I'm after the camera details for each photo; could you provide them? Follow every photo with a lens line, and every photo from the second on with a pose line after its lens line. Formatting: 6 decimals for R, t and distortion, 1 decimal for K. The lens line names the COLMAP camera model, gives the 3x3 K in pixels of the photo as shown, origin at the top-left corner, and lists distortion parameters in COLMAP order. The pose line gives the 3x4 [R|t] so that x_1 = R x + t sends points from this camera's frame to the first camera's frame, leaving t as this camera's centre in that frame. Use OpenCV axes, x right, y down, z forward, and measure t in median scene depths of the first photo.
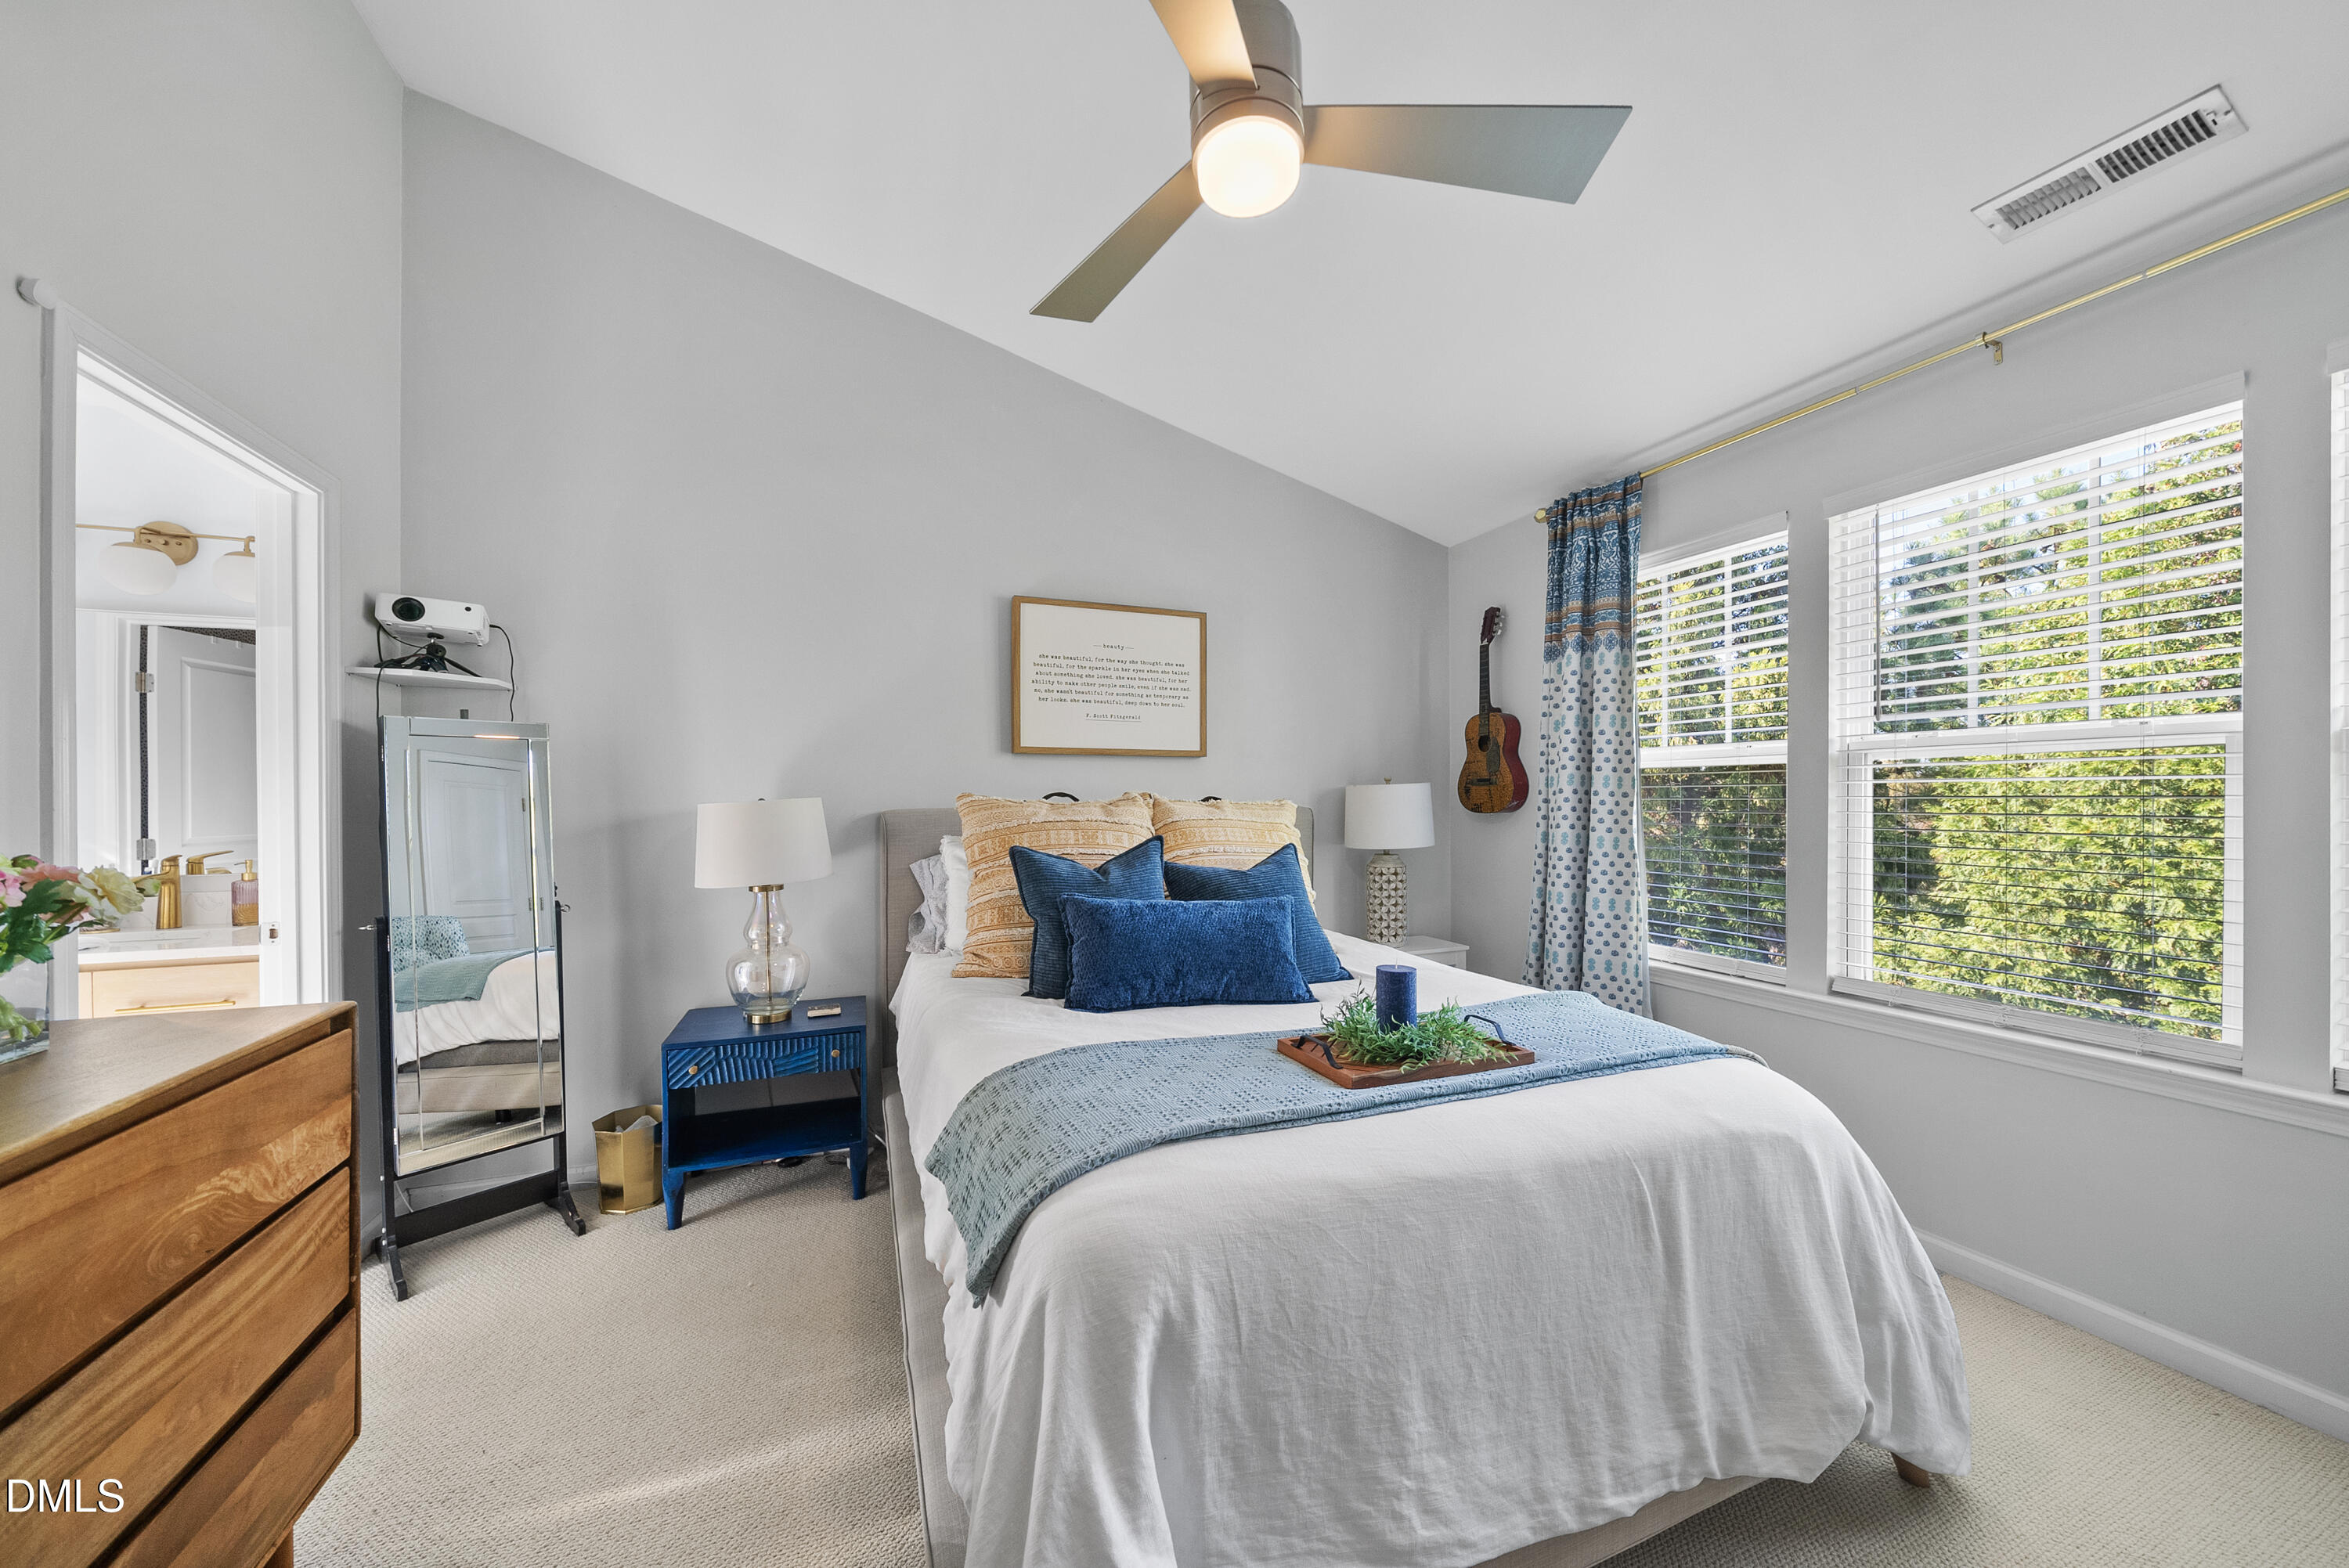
lens RADIAL K [[809.2, 0, 1170.7], [0, 809.2, 800.3], [0, 0, 1]] dist [-0.009771, 0.000040]
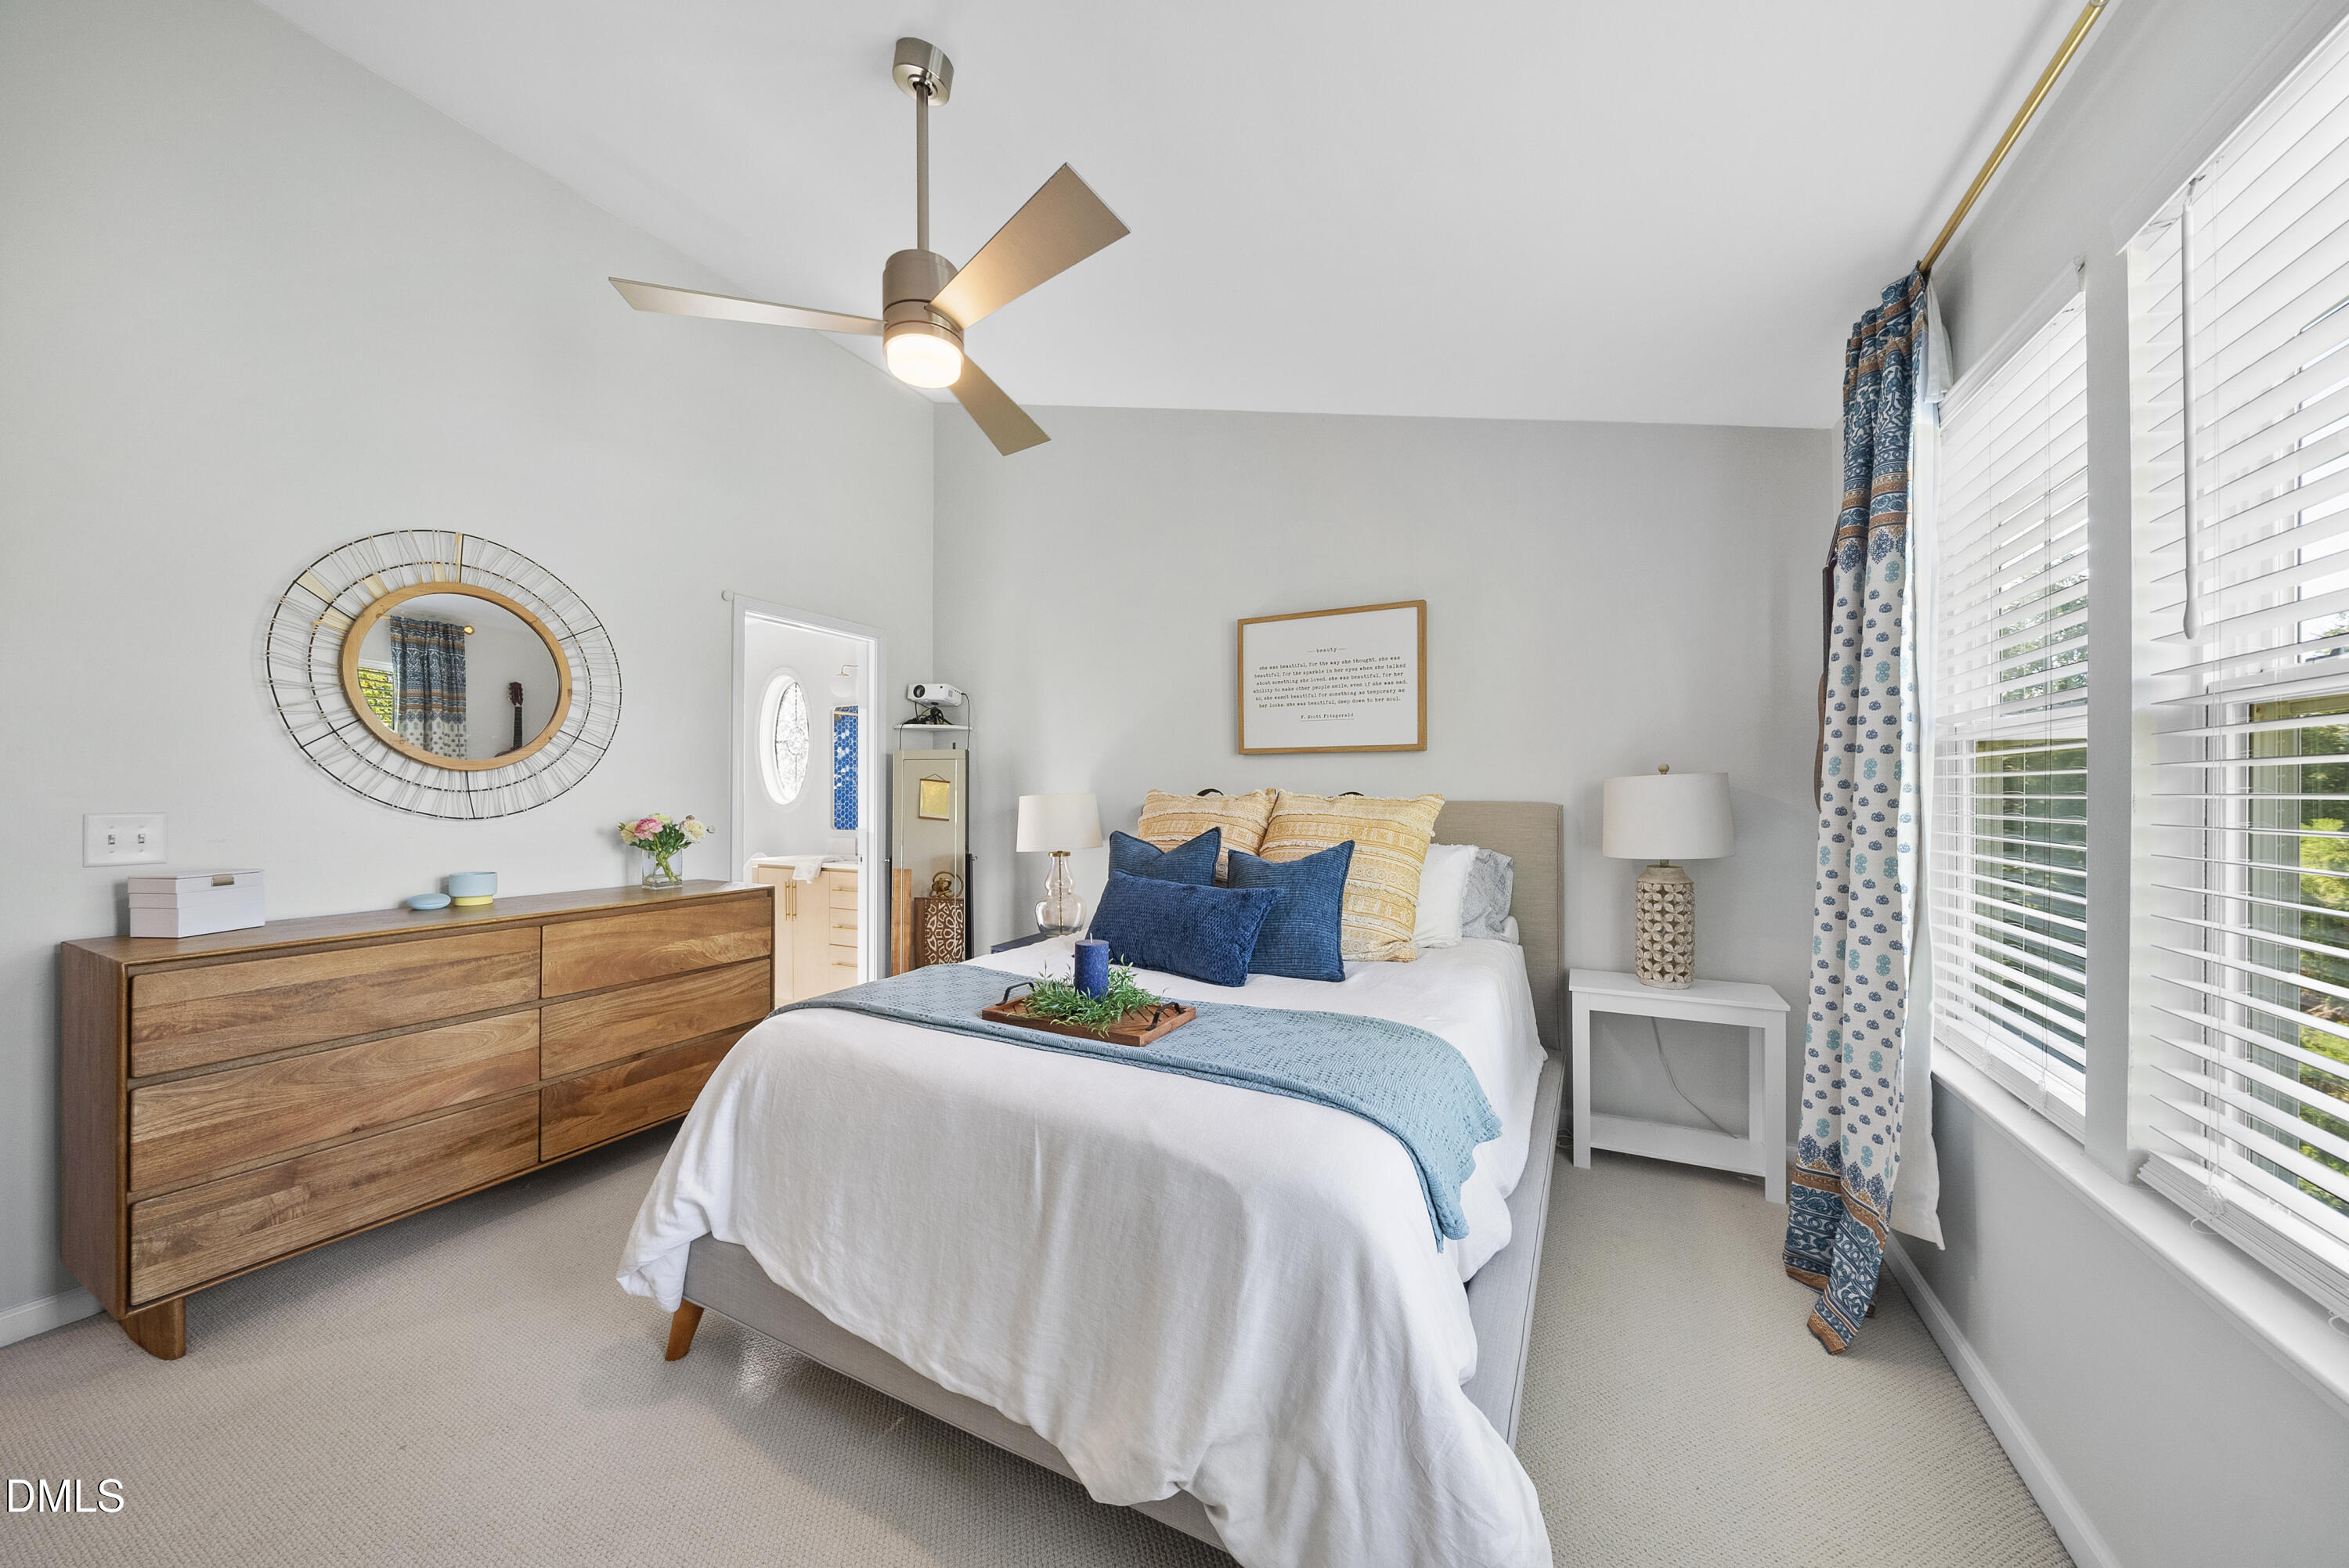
lens RADIAL K [[809.2, 0, 1172.1], [0, 809.2, 785.3], [0, 0, 1]] dist [-0.006827, 0.000065]
pose [[0.653256, -0.007095, -0.757104, 0.778496], [-0.000593, 0.999951, -0.009882, -0.003459], [0.757137, 0.006904, 0.653220, 0.206842]]
